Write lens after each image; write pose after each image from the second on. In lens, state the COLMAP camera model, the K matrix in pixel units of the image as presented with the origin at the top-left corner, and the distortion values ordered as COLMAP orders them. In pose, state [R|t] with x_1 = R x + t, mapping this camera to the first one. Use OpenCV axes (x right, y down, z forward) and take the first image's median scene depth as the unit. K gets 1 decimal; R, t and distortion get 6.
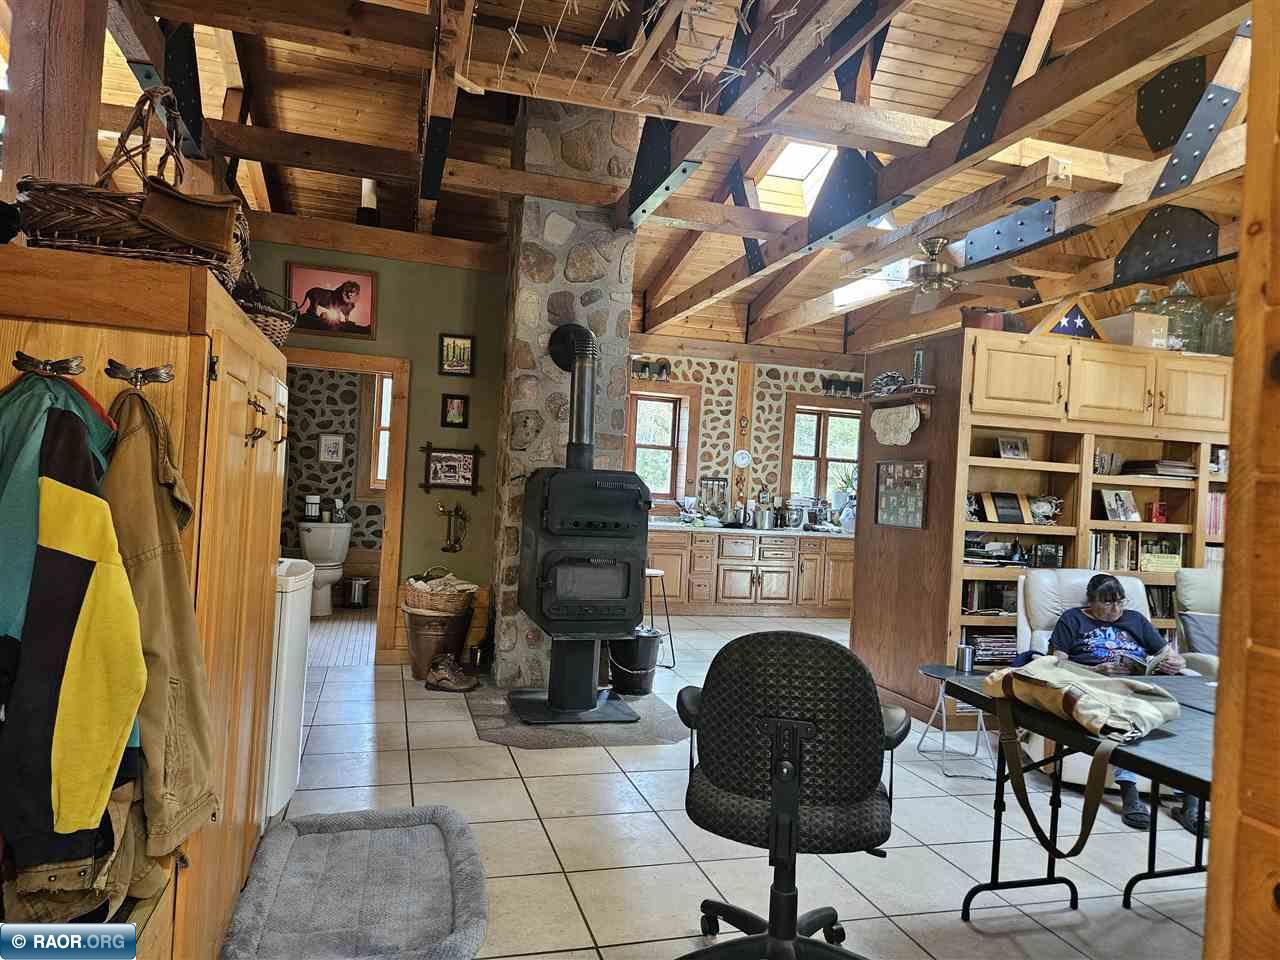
lens RADIAL K [[867.8, 0, 650.9], [0, 867.8, 482.3], [0, 0, 1]] dist [0.083403, -0.078253]
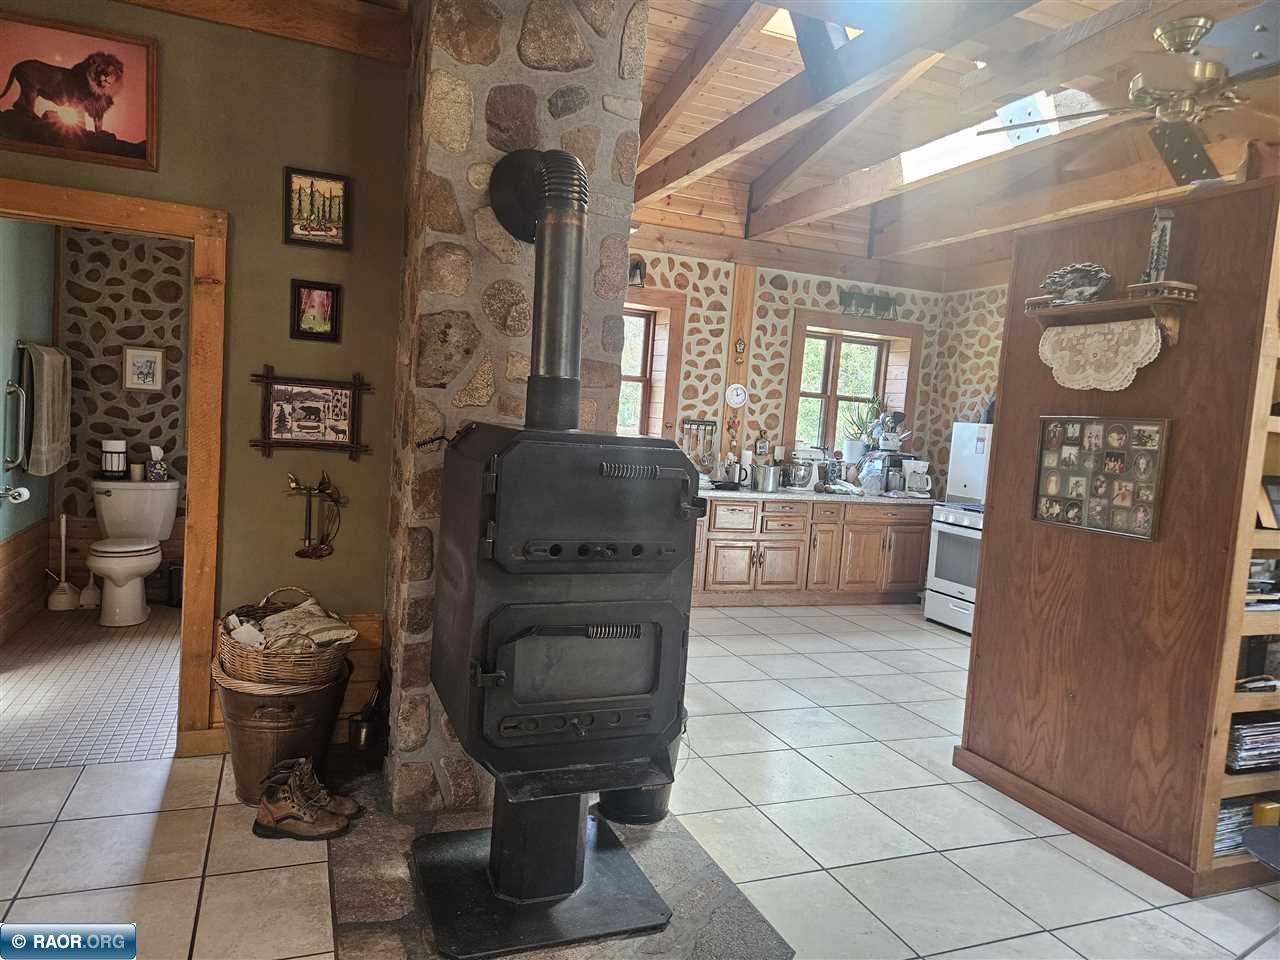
lens RADIAL K [[867.8, 0, 650.9], [0, 867.8, 482.3], [0, 0, 1]] dist [0.083403, -0.078253]
pose [[0.995515, 0.010520, 0.094015, -0.044372], [-0.018531, 0.996231, 0.084740, -0.017084], [-0.092769, -0.086102, 0.991958, 0.293282]]
